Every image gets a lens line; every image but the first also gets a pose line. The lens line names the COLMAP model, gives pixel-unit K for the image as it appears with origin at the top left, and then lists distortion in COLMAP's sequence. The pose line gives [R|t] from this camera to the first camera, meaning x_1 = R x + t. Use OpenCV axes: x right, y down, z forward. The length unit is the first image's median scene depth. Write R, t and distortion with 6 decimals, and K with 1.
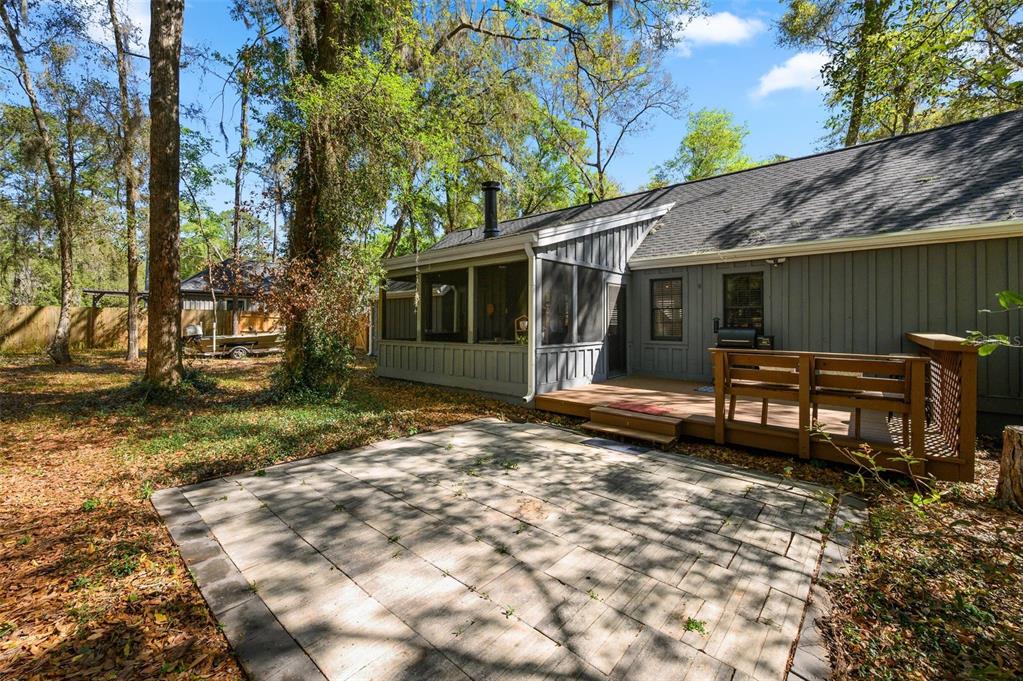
lens RADIAL K [[407.6, 0, 489.2], [0, 407.6, 318.4], [0, 0, 1]] dist [-0.000349, -0.000414]
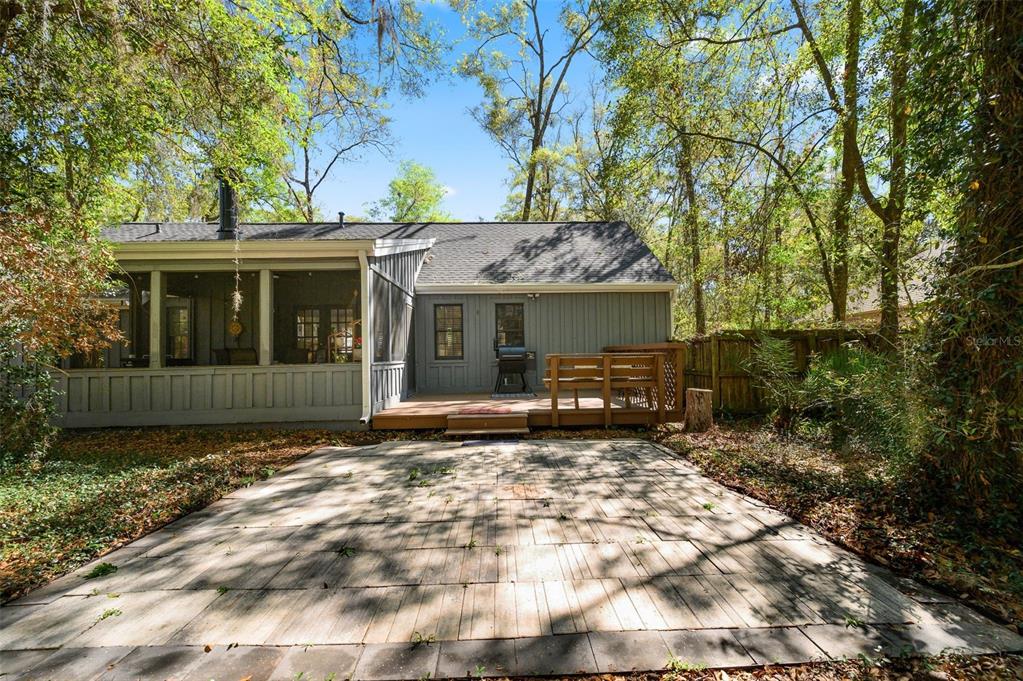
lens RADIAL K [[407.6, 0, 509.9], [0, 407.6, 344.2], [0, 0, 1]] dist [-0.000349, -0.000414]
pose [[0.718012, 0.007297, 0.695992, -0.526173], [0.005323, 0.999858, -0.015974, 0.072997], [-0.696010, 0.015174, 0.717872, 0.190885]]
